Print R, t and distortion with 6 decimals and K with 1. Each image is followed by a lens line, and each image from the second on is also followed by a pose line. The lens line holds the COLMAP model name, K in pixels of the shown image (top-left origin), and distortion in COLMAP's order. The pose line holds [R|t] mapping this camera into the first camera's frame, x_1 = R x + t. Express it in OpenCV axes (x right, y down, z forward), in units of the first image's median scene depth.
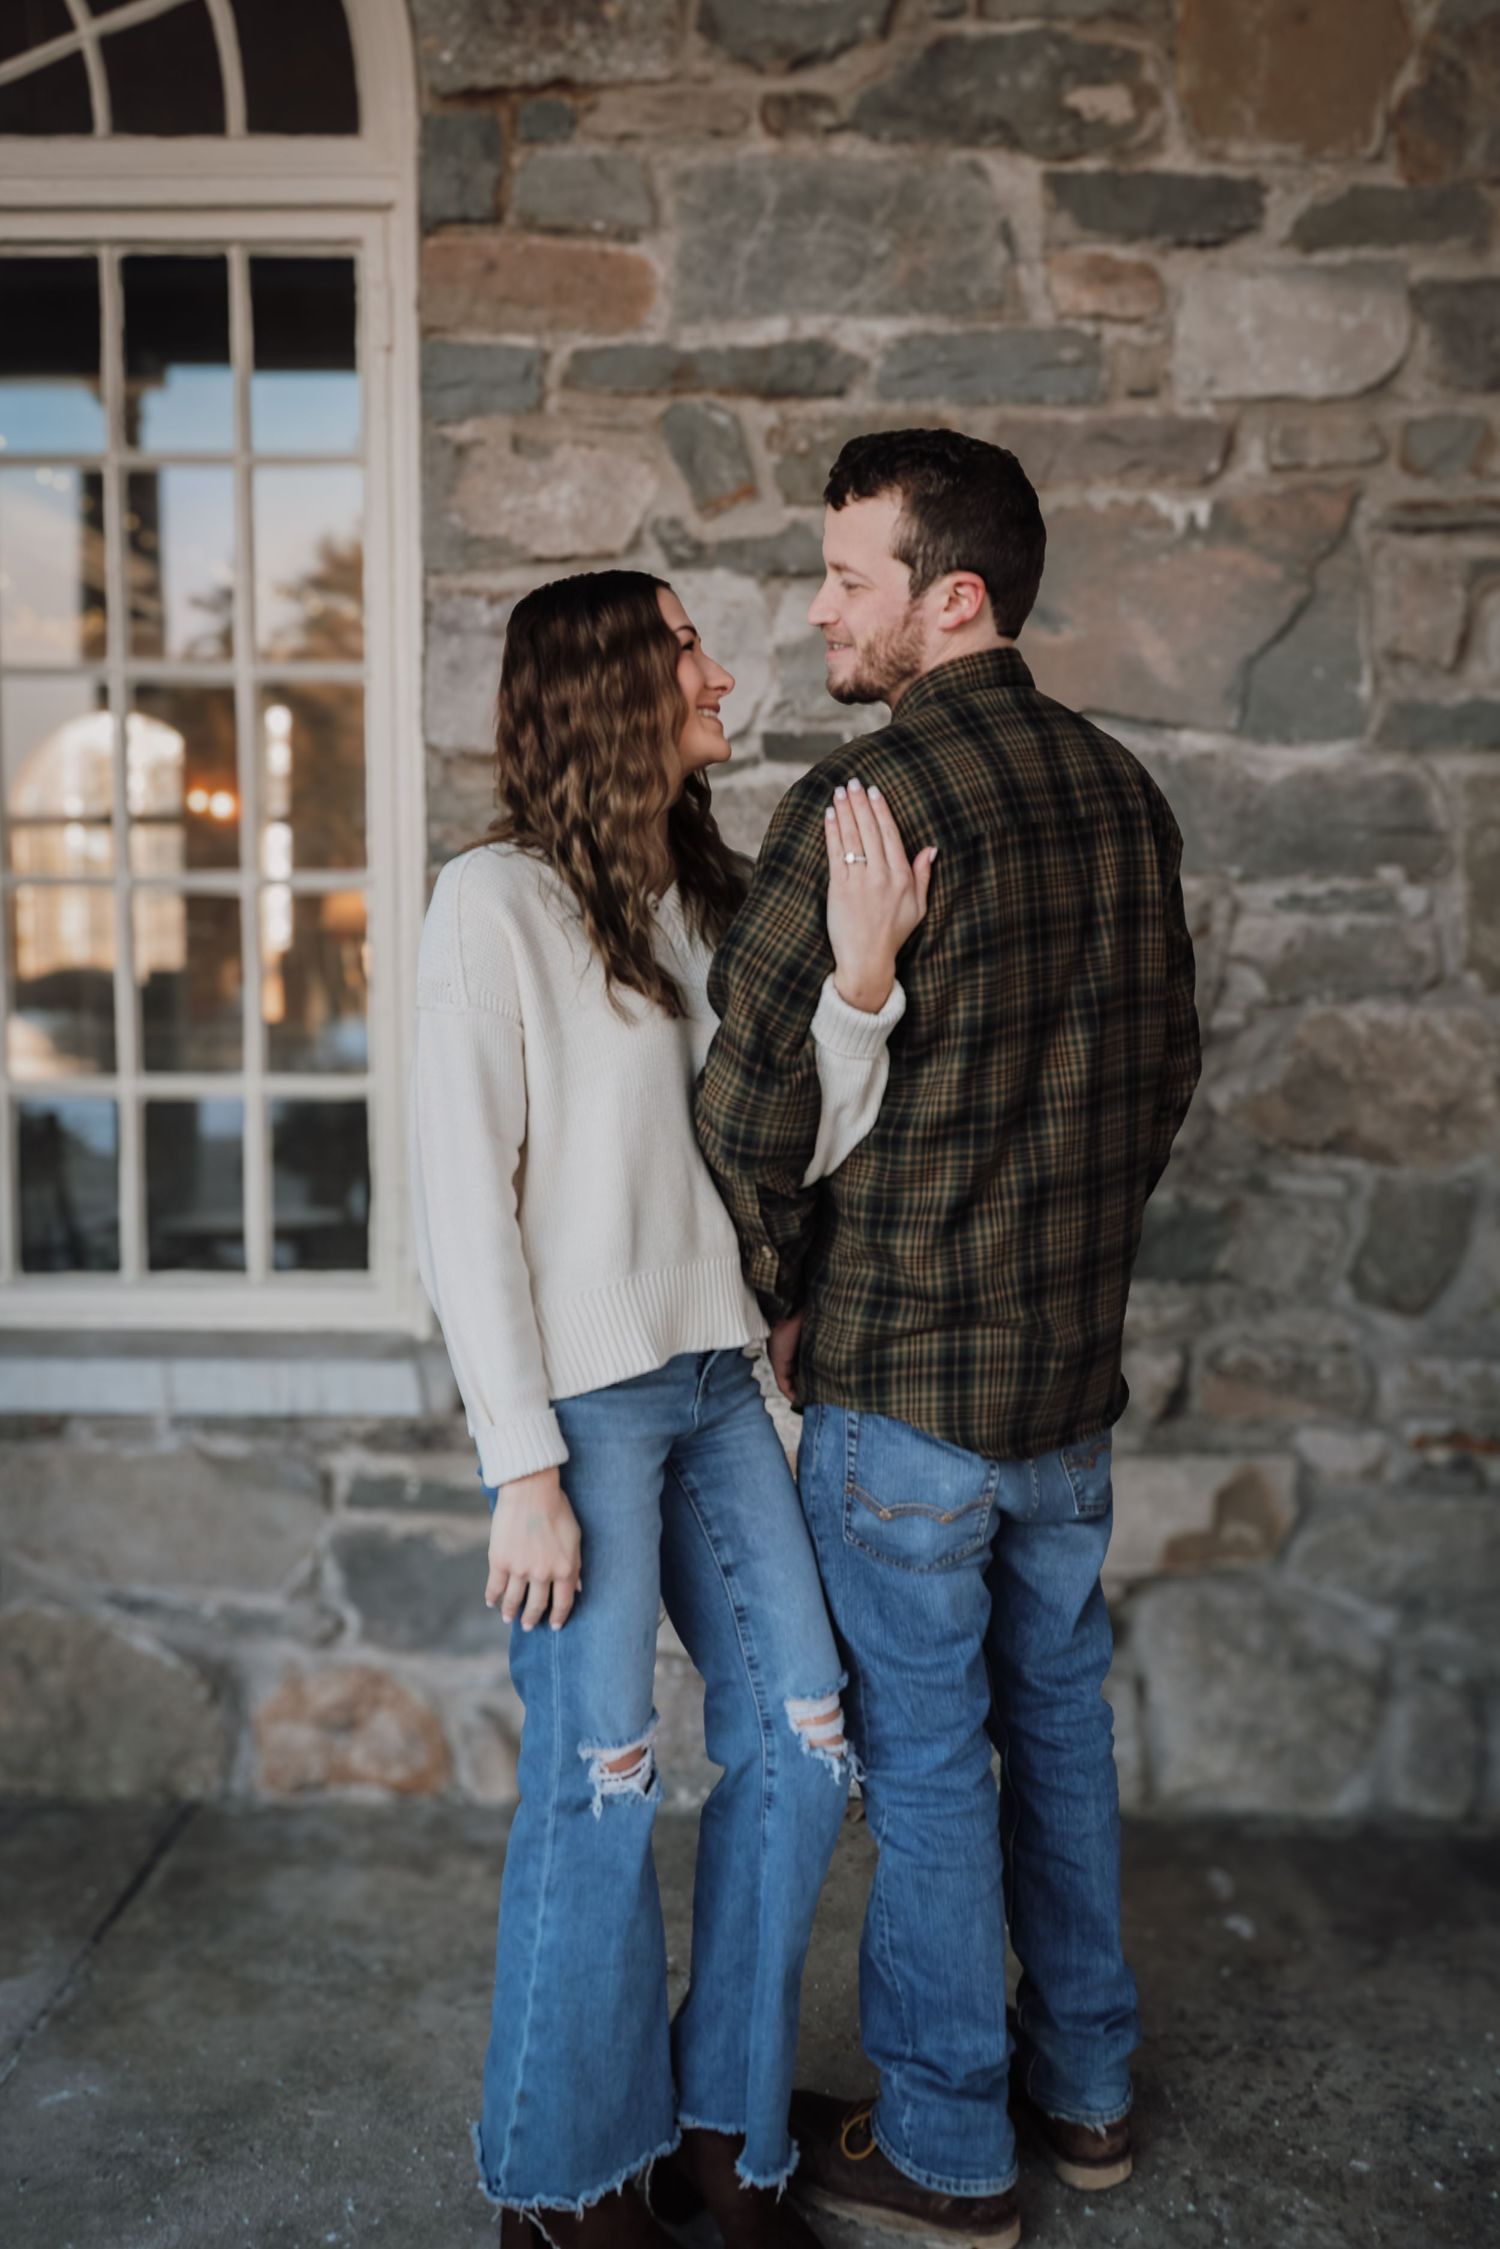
lens RADIAL K [[2137.9, 0, 736.6], [0, 2137.9, 1102.0], [0, 0, 1]] dist [0.001677, 0.000000]
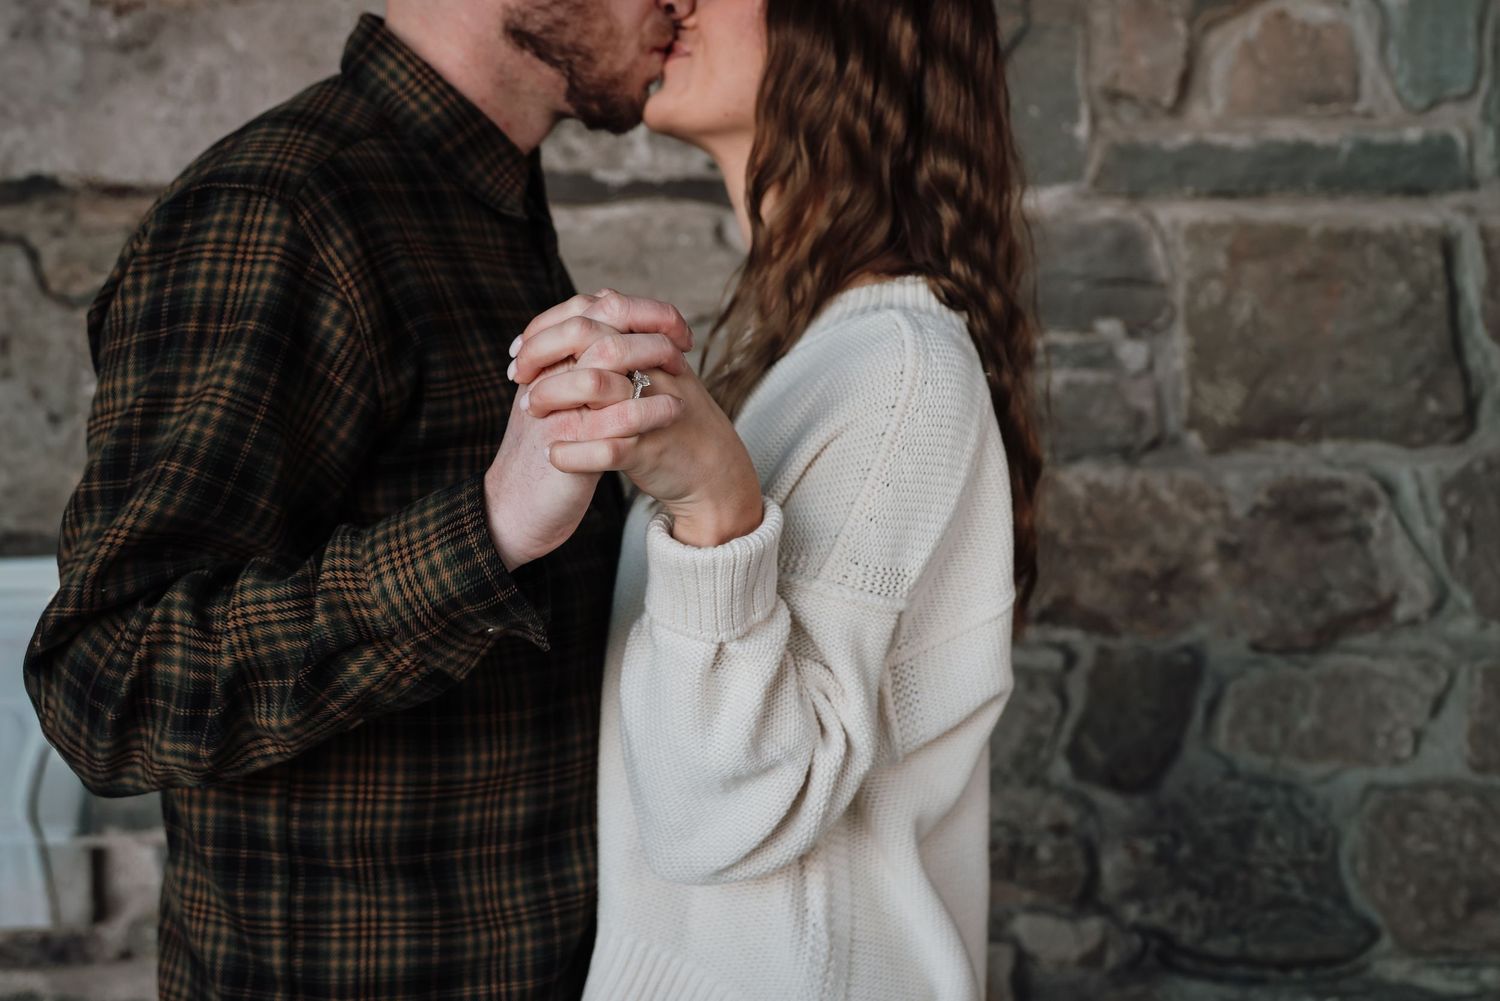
lens RADIAL K [[1487.9, 0, 753.6], [0, 1487.9, 514.2], [0, 0, 1]] dist [0.016455, 0.000000]
pose [[0.997004, -0.003601, 0.077268, 0.099508], [0.003557, 0.999993, 0.000718, -0.025715], [-0.077270, -0.000441, 0.997010, 0.360995]]
